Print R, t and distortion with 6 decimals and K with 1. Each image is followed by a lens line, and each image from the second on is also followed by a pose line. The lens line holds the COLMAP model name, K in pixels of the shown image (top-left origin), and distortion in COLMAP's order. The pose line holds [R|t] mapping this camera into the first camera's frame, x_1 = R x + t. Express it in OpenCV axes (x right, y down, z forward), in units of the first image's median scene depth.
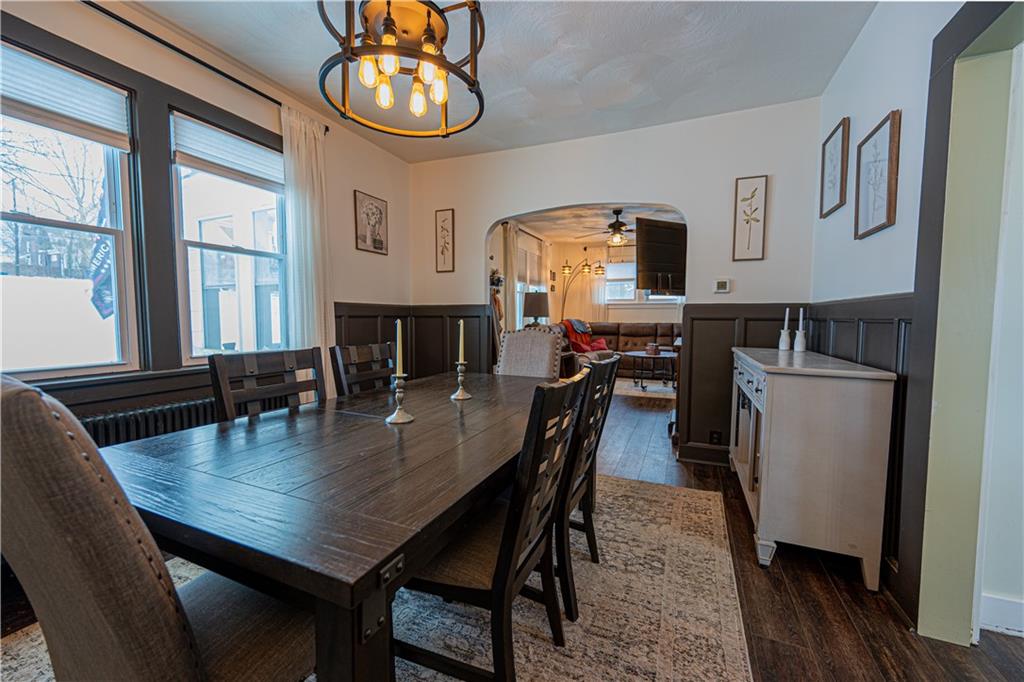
lens RADIAL K [[402.9, 0, 510.2], [0, 402.9, 340.0], [0, 0, 1]] dist [-0.000311, -0.000188]
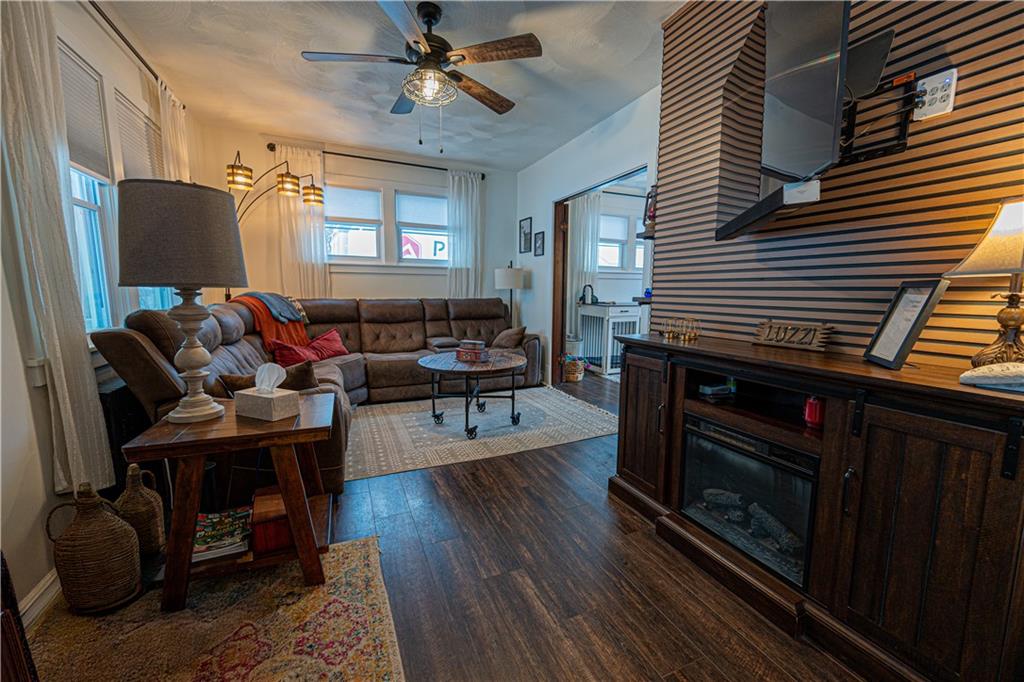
lens RADIAL K [[402.9, 0, 510.2], [0, 402.9, 340.0], [0, 0, 1]] dist [-0.000311, -0.000188]
pose [[0.684640, -0.087916, 0.723560, 0.012531], [0.038024, 0.995655, 0.084998, -0.027090], [-0.727889, -0.030681, 0.685009, 0.489407]]
